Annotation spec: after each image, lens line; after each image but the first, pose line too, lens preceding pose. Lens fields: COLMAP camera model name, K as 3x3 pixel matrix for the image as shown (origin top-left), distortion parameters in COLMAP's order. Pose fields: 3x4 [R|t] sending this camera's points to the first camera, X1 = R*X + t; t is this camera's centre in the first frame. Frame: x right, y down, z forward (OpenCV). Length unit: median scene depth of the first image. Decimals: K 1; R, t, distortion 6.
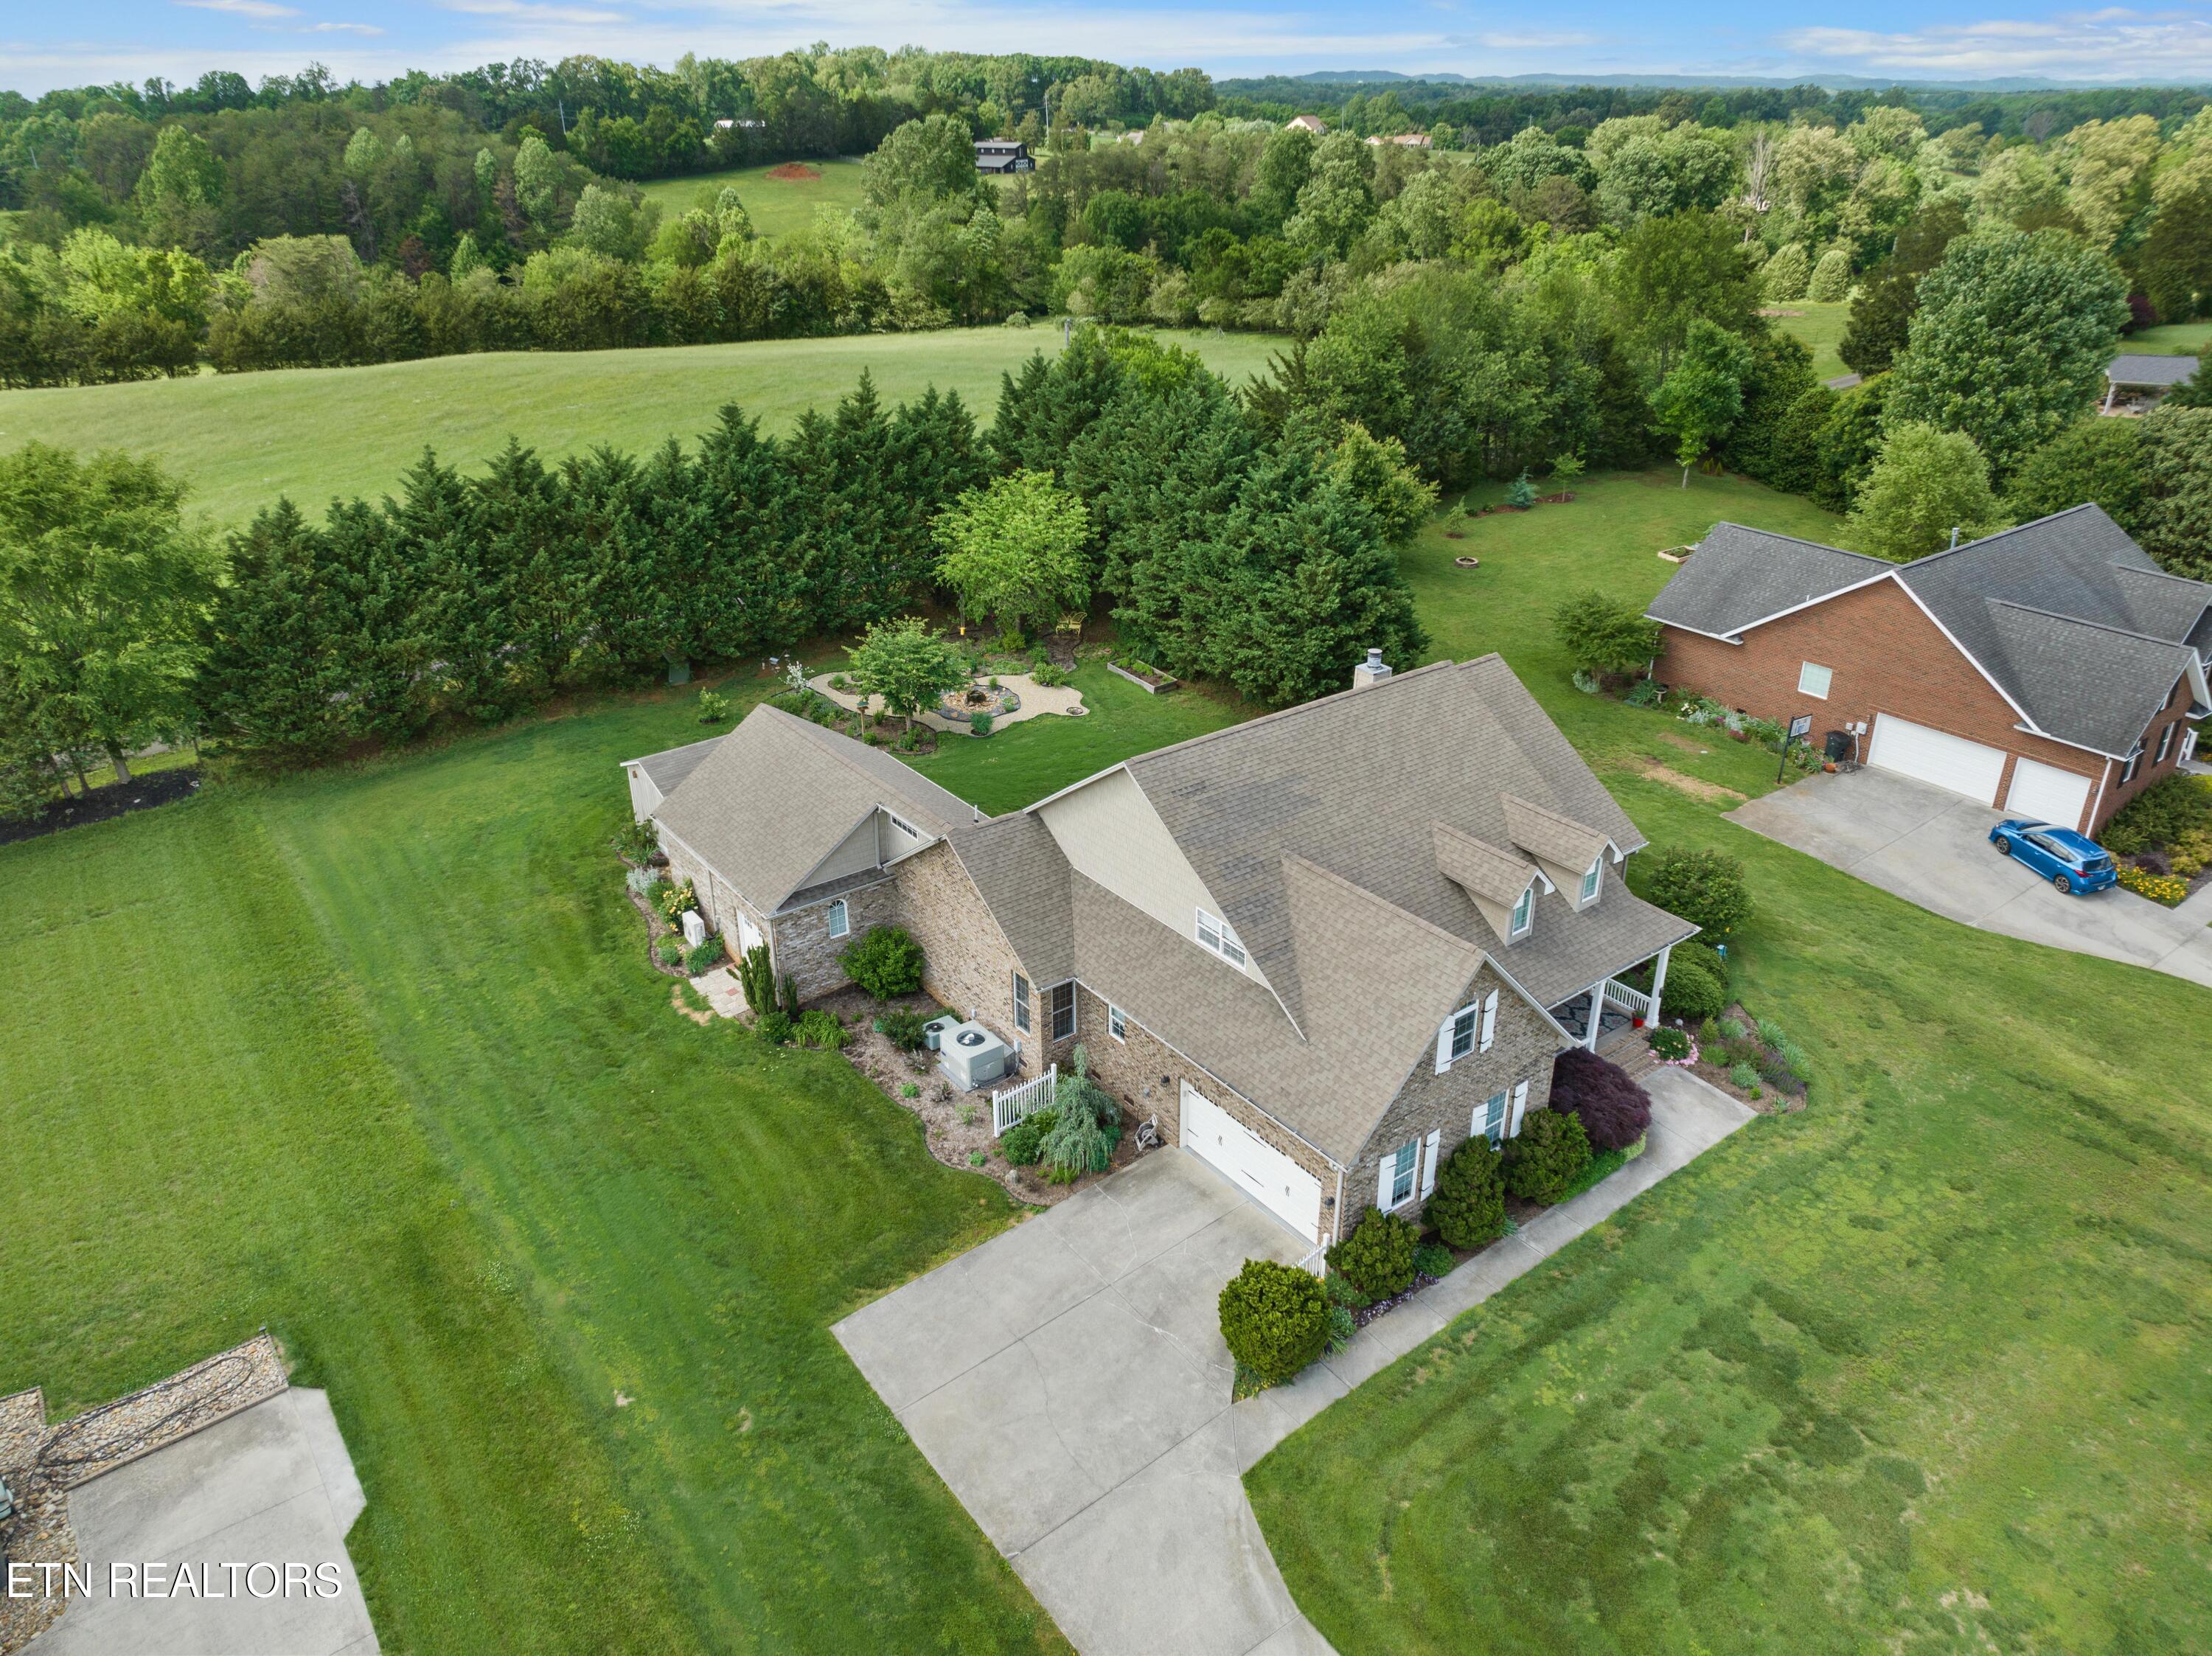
lens RADIAL K [[1566.0, 0, 1101.0], [0, 1566.0, 823.2], [0, 0, 1]] dist [-0.030276, -0.007761]
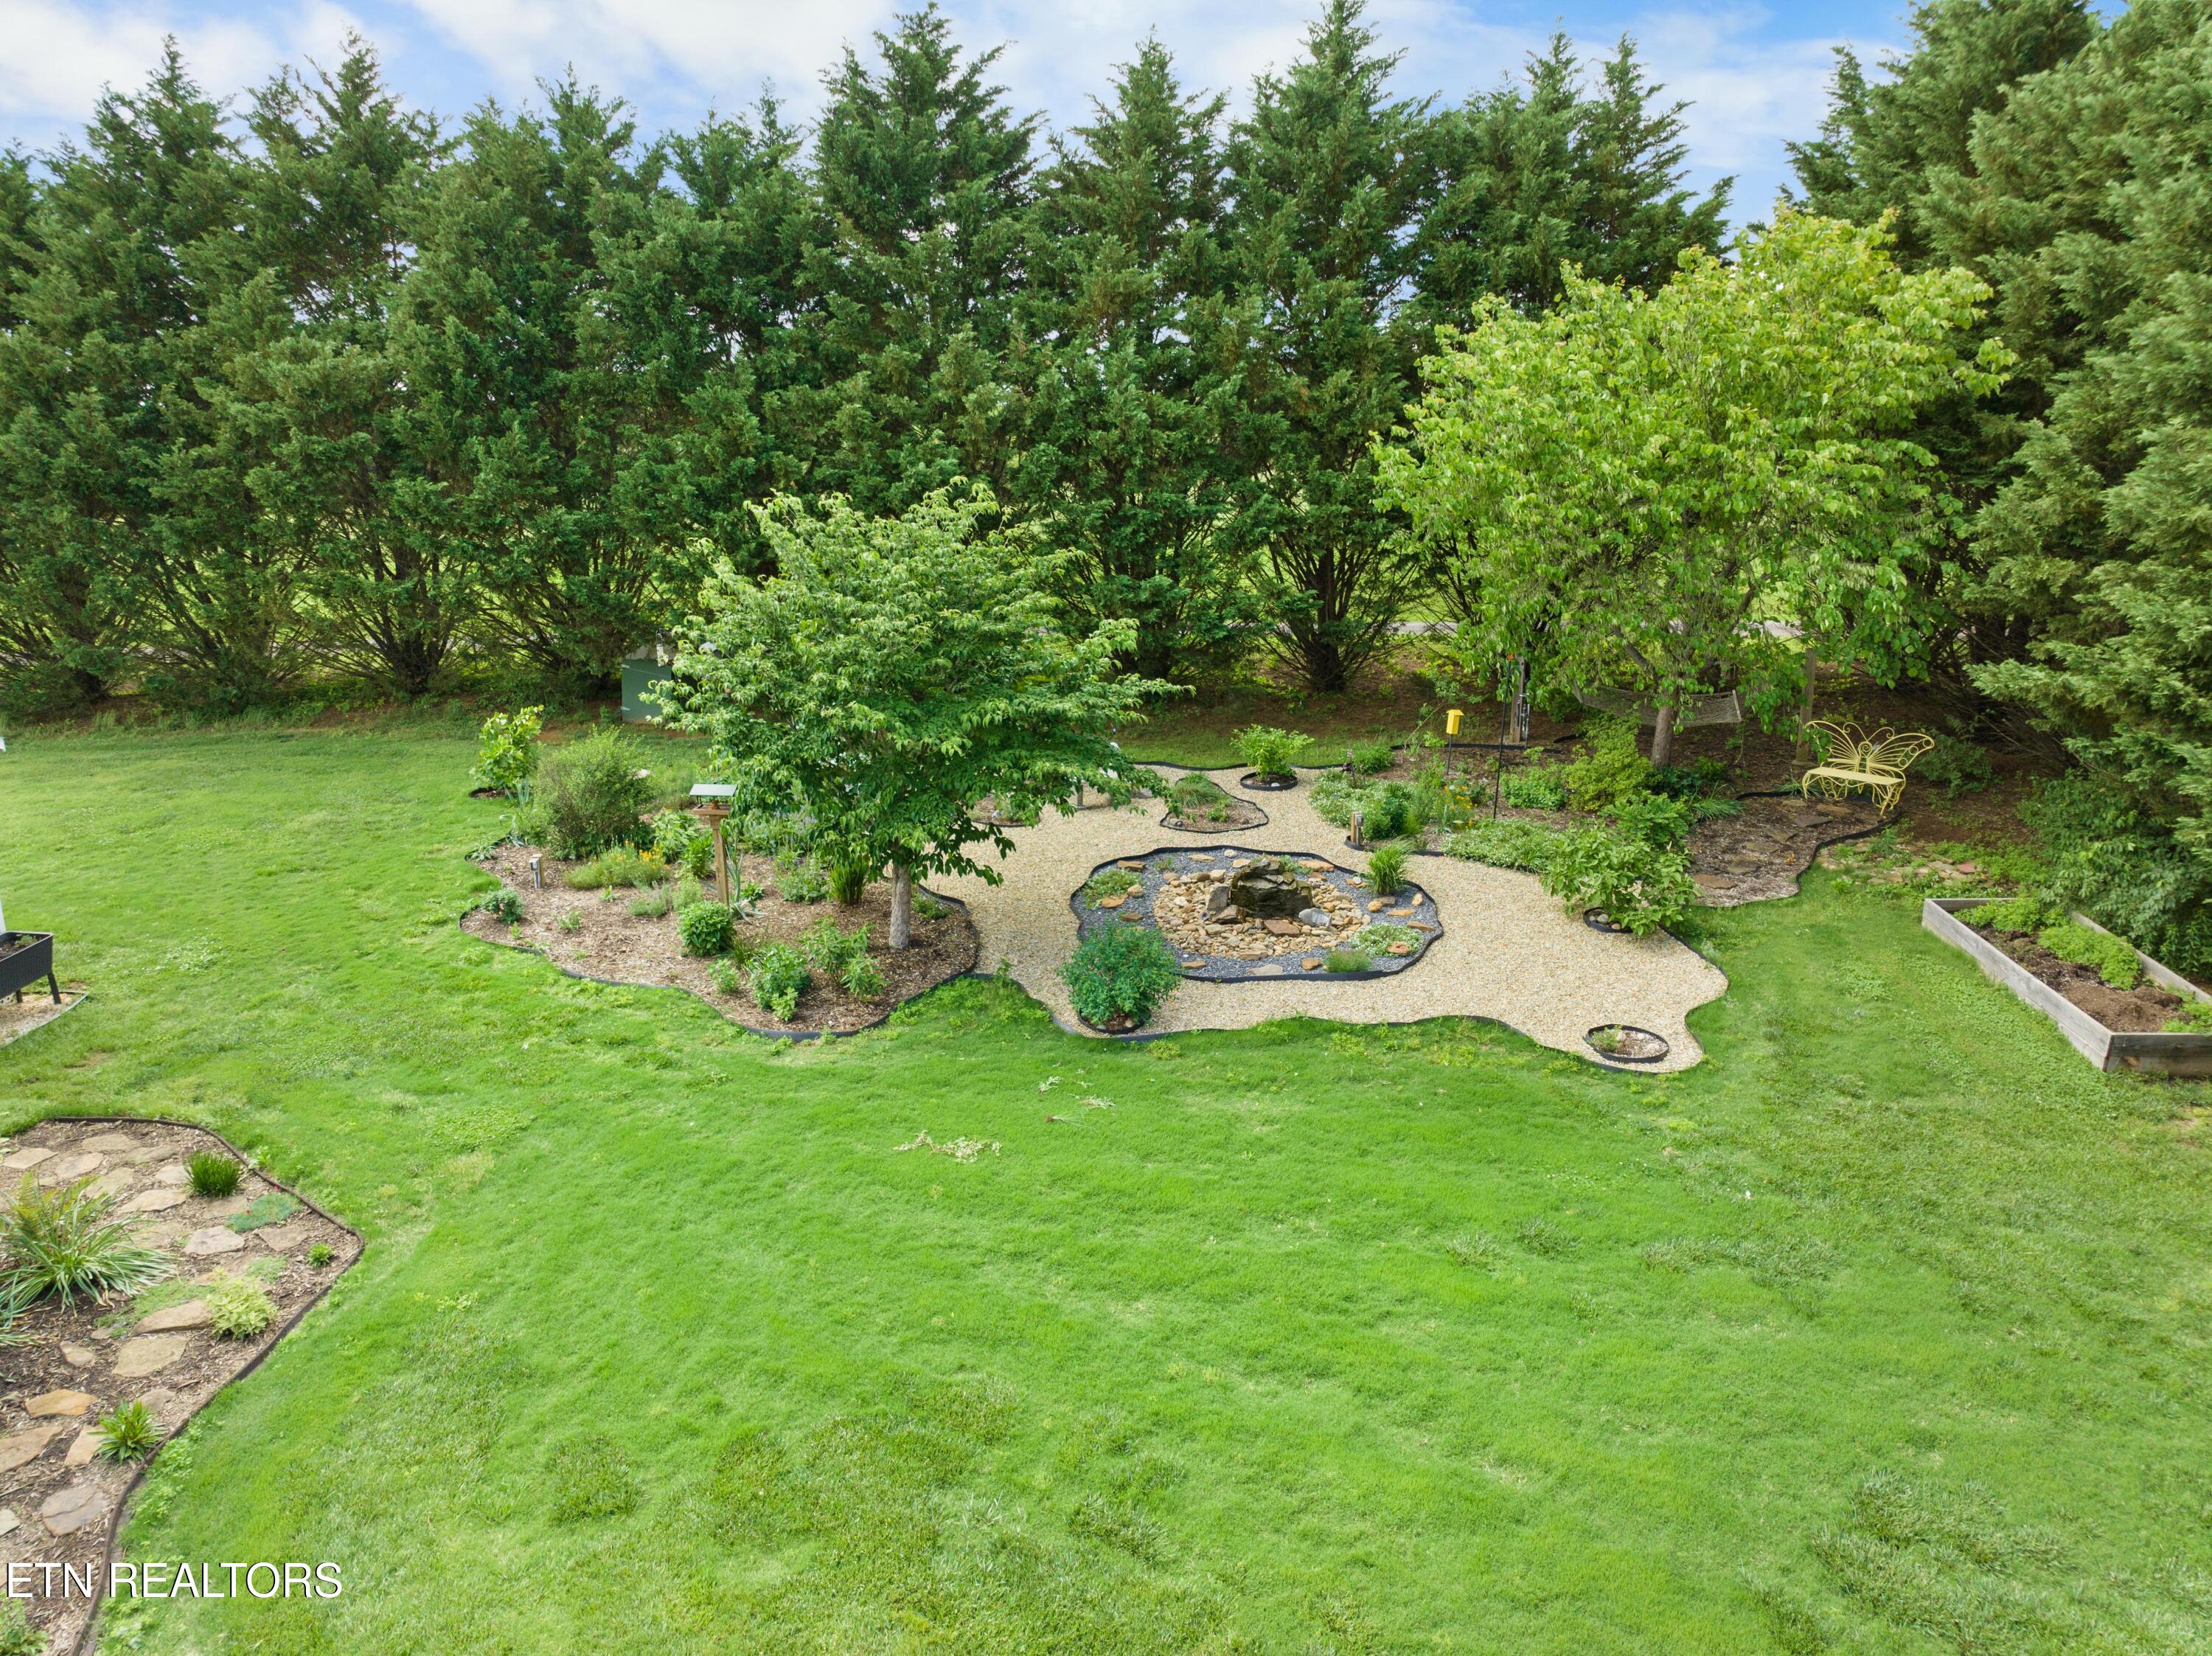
lens RADIAL K [[1516.6, 0, 1108.5], [0, 1516.6, 864.3], [0, 0, 1]] dist [-0.016311, -0.045716]
pose [[0.778326, 0.179247, -0.601730, 0.048463], [-0.277830, 0.957771, -0.074062, -0.064290], [0.563044, 0.224823, 0.795258, 0.846707]]
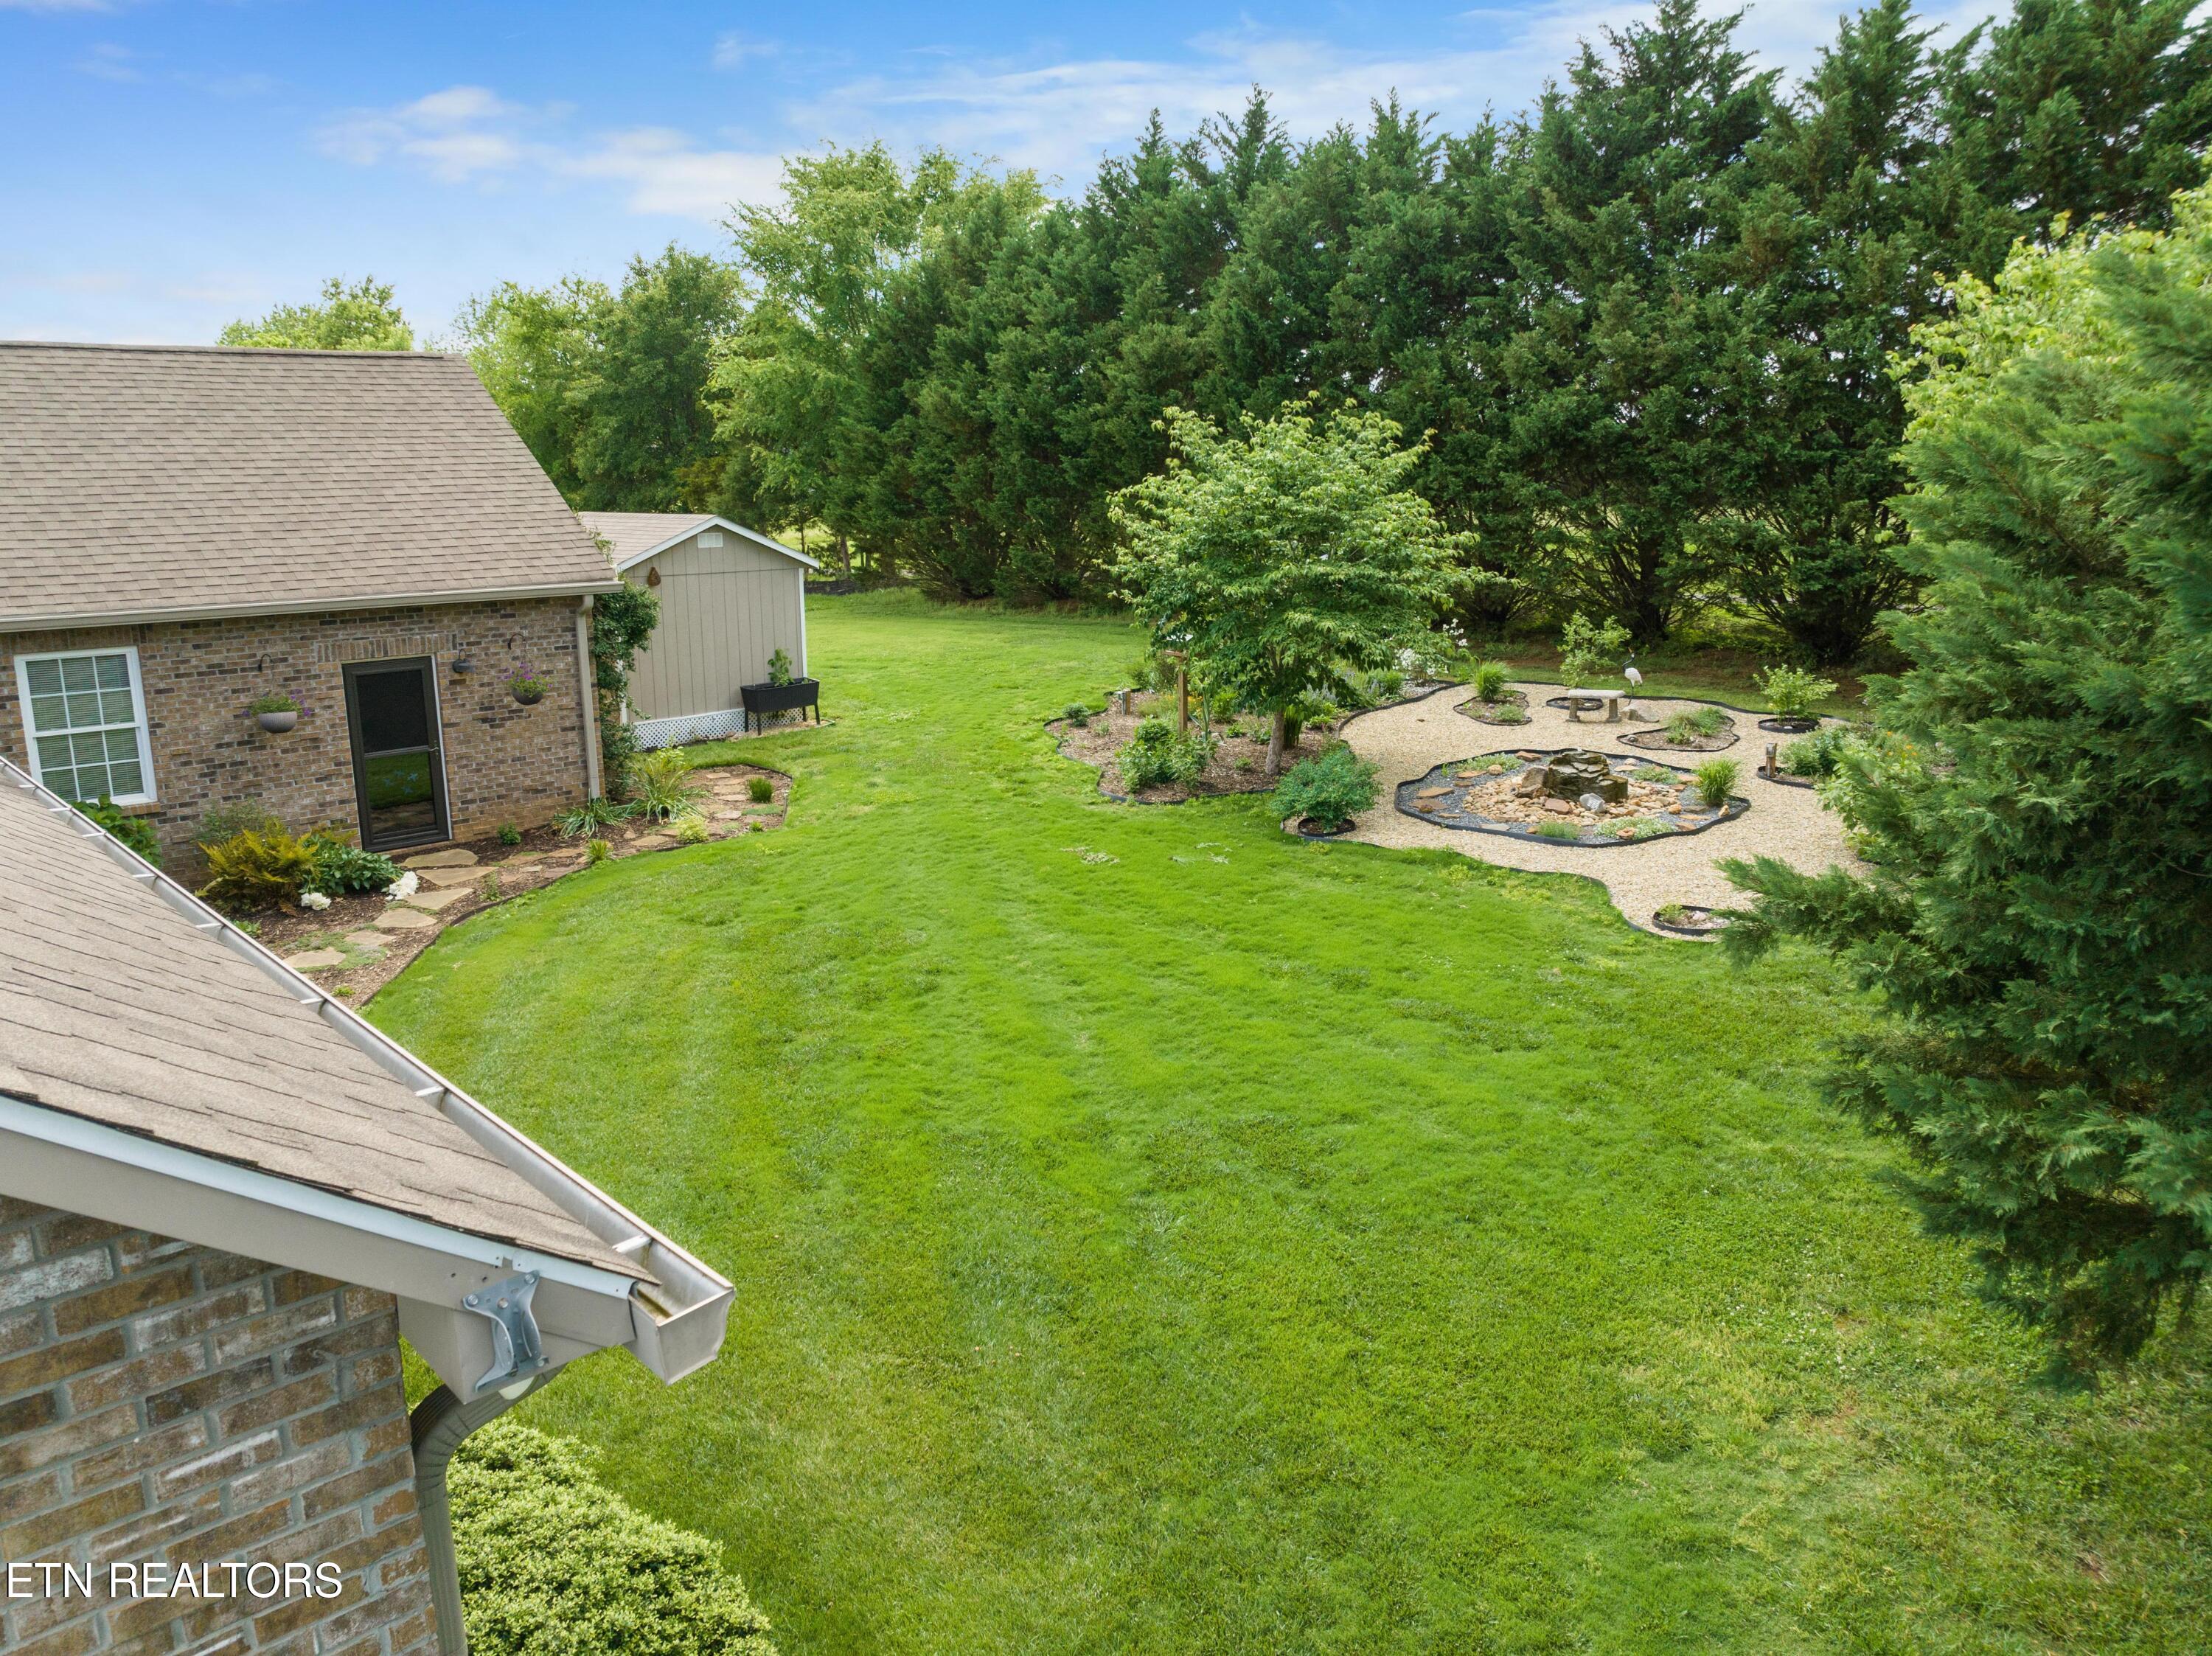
lens RADIAL K [[1487.9, 0, 1041.9], [0, 1487.9, 829.9], [0, 0, 1]] dist [-0.030607, -0.003653]
pose [[0.116222, 0.252905, -0.960485, 0.165080], [-0.431998, 0.883648, 0.180400, -0.084953], [0.894355, 0.393961, 0.211953, 0.928559]]
